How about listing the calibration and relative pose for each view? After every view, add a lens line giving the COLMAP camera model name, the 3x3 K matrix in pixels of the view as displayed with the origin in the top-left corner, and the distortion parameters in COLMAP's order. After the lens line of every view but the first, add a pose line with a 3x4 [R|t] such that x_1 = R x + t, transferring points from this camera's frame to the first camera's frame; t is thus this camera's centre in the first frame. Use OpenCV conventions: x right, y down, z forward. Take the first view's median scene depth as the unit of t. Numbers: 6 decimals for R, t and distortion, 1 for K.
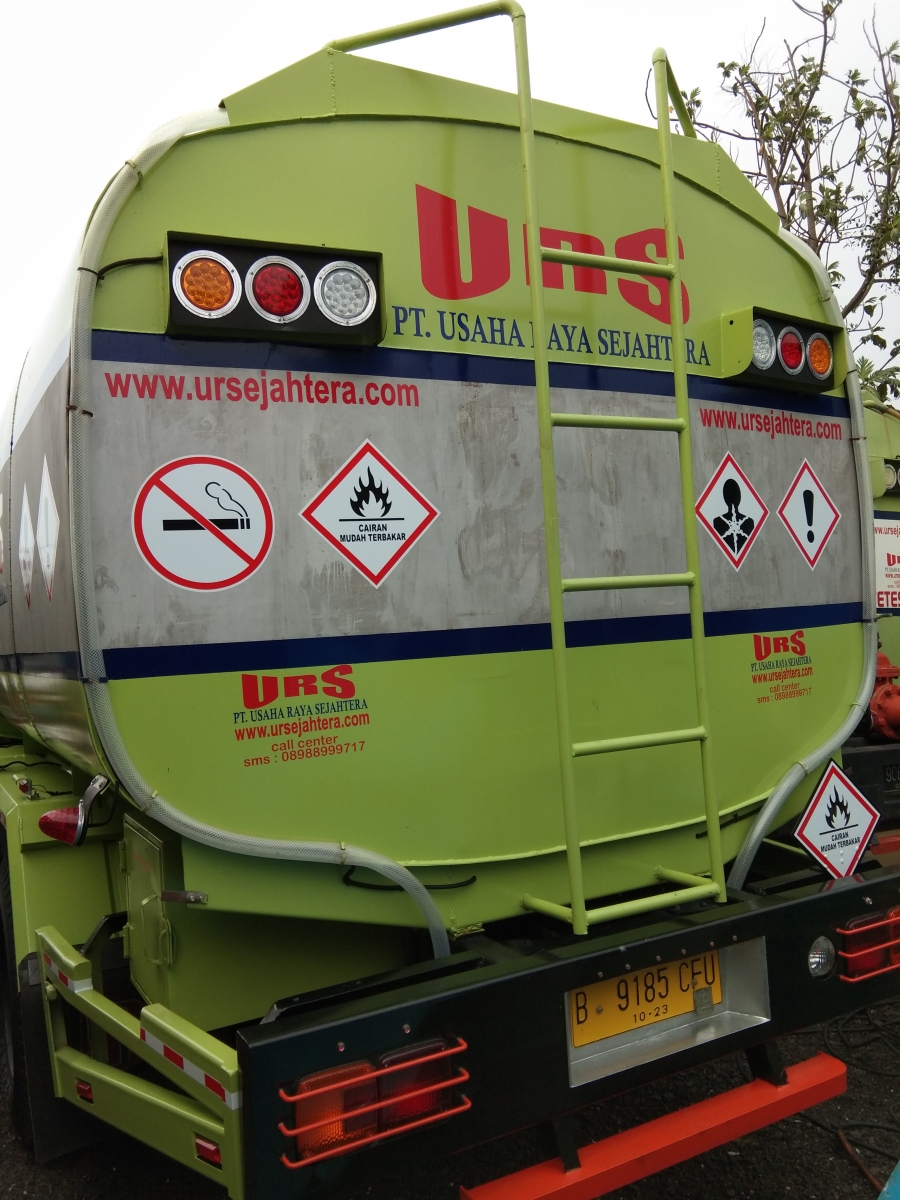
lens RADIAL K [[937.6, 0, 447.2], [0, 937.6, 574.9], [0, 0, 1]] dist [0.099785, -0.123723]
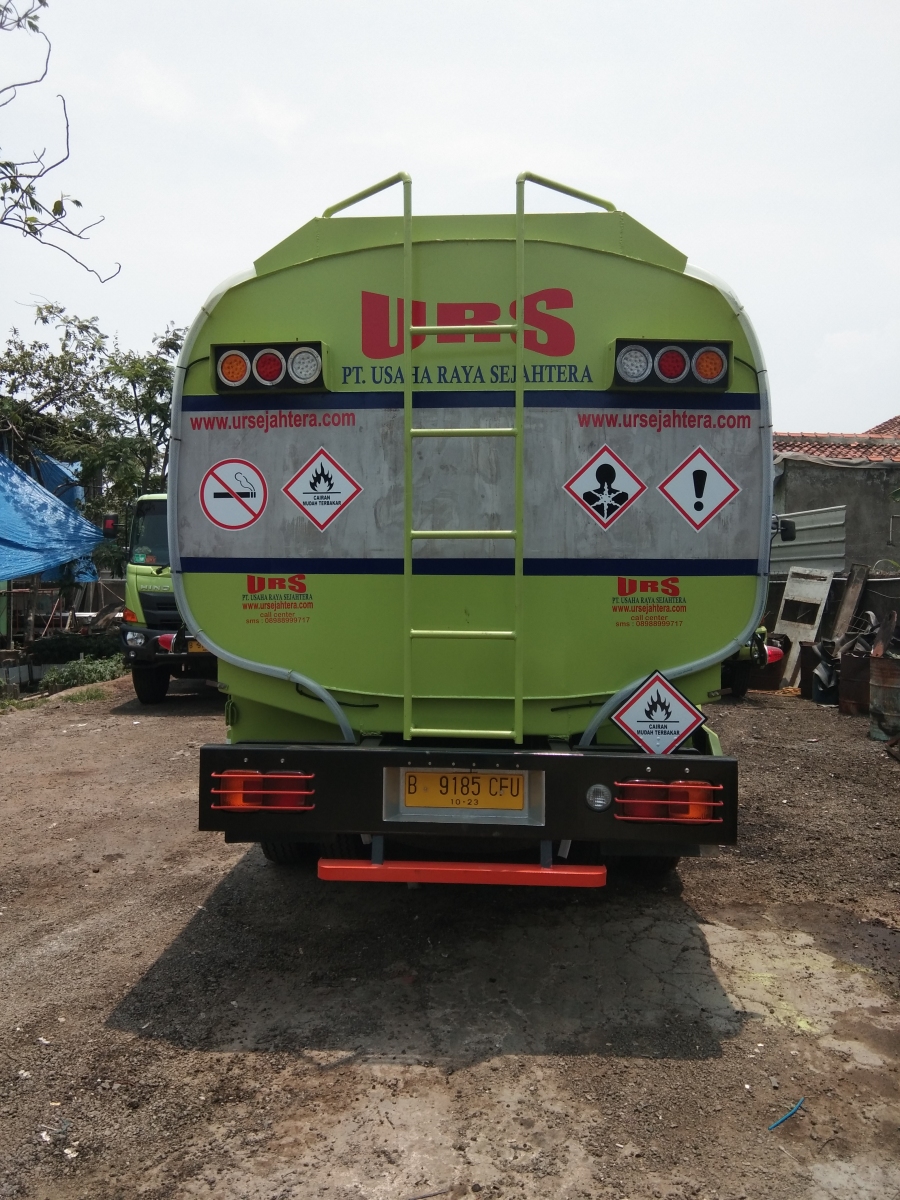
lens RADIAL K [[937.6, 0, 447.2], [0, 937.6, 574.9], [0, 0, 1]] dist [0.099785, -0.123723]
pose [[0.854587, 0.058029, -0.516056, 0.991547], [-0.030512, 0.997631, 0.061652, -0.020814], [0.518411, -0.036941, 0.854333, -0.364815]]
